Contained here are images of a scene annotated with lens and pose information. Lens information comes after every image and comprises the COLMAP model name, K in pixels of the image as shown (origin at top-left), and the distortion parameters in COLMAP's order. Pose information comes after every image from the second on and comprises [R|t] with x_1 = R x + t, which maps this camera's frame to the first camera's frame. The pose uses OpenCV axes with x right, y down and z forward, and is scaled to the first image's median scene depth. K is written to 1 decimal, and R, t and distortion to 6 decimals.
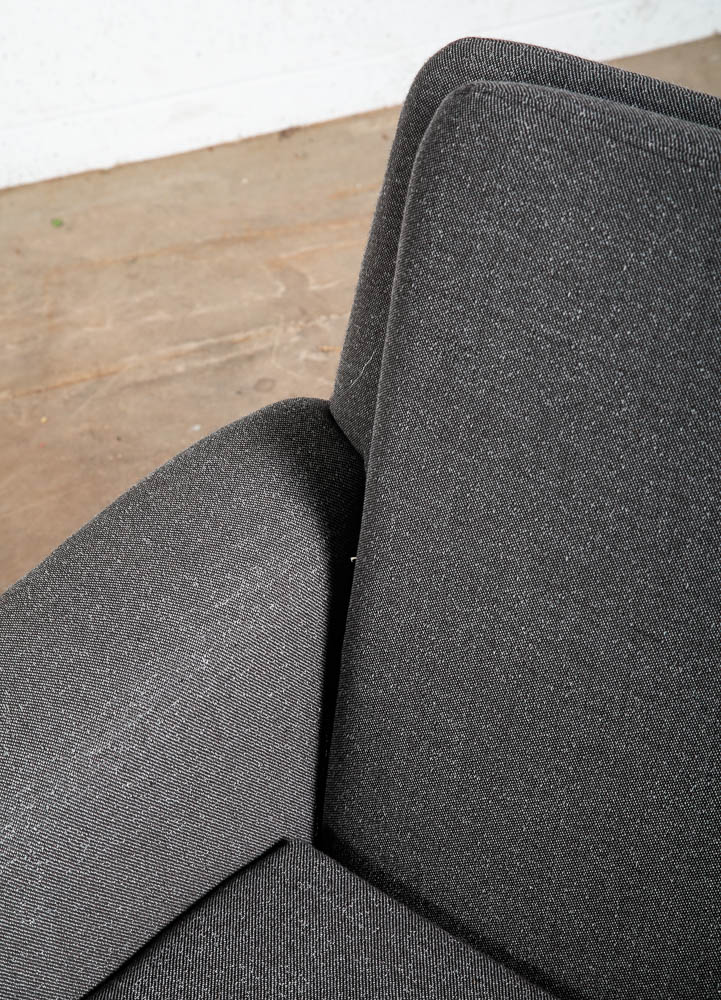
lens RADIAL K [[2395.2, 0, 359.2], [0, 2395.2, 494.1], [0, 0, 1]] dist [0.293006, 0.000000]
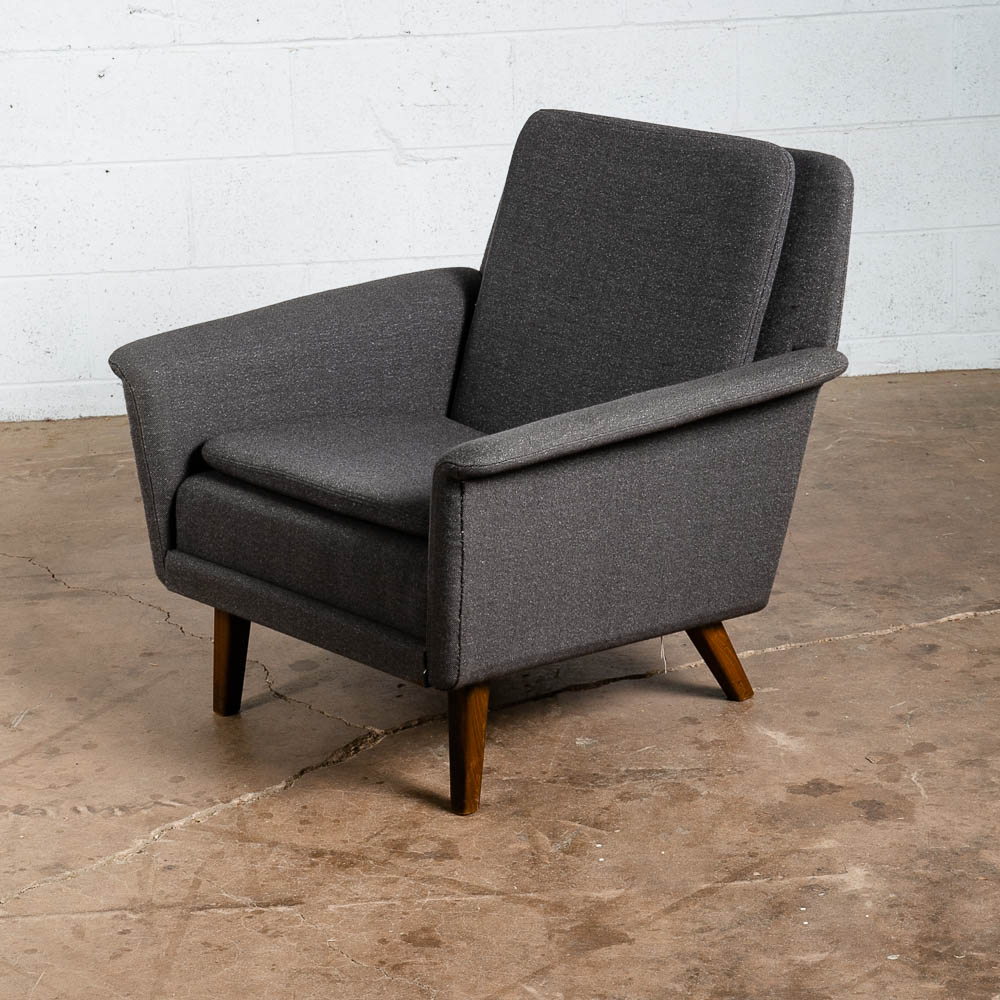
lens RADIAL K [[2831.8, 0, 503.6], [0, 2831.8, 500.3], [0, 0, 1]] dist [0.261011, 0.000000]
pose [[0.986013, 0.112703, -0.122785, 0.435768], [-0.151783, 0.911533, -0.382190, 1.416082], [0.068848, 0.395481, 0.915890, -1.712549]]
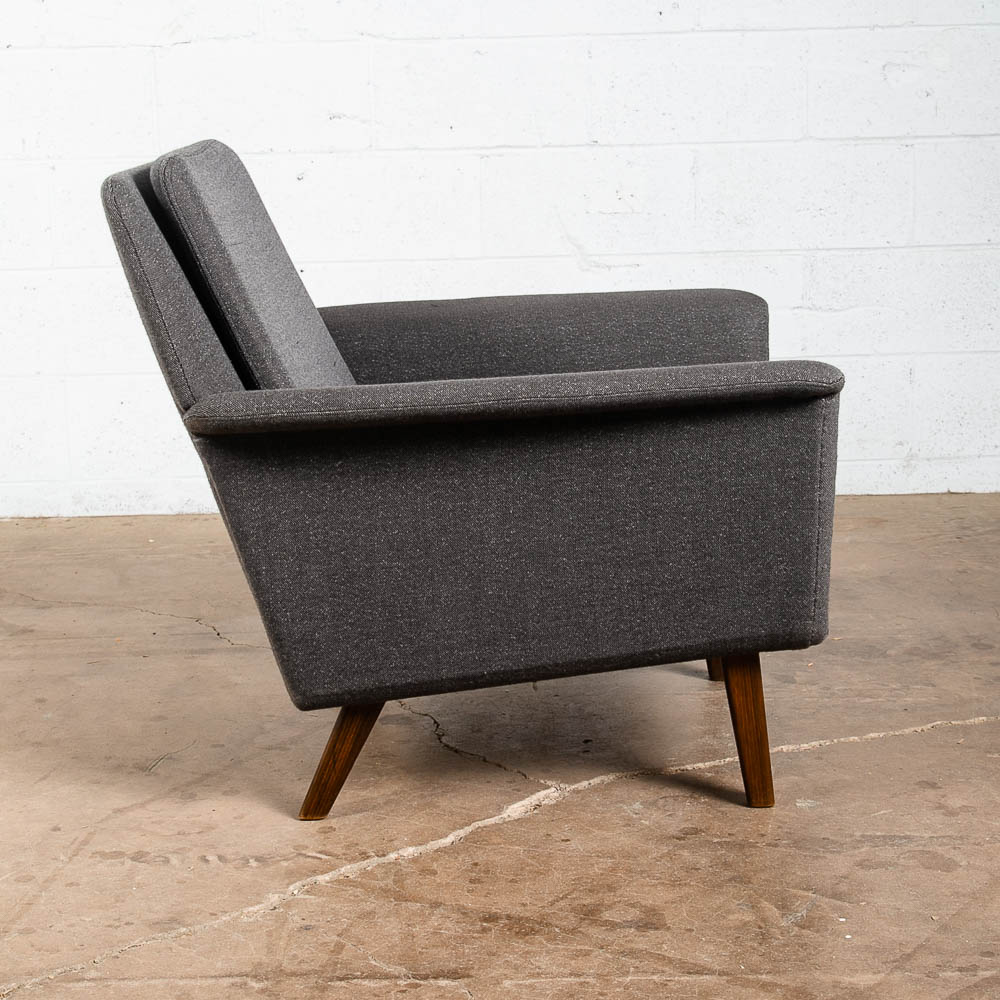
lens RADIAL K [[2070.5, 0, 527.5], [0, 2070.5, 456.4], [0, 0, 1]] dist [0.068510, 0.000000]
pose [[0.976103, 0.117083, -0.183068, 0.249536], [-0.193744, 0.850422, -0.489127, 1.192990], [0.098416, 0.512907, 0.852784, -0.675038]]
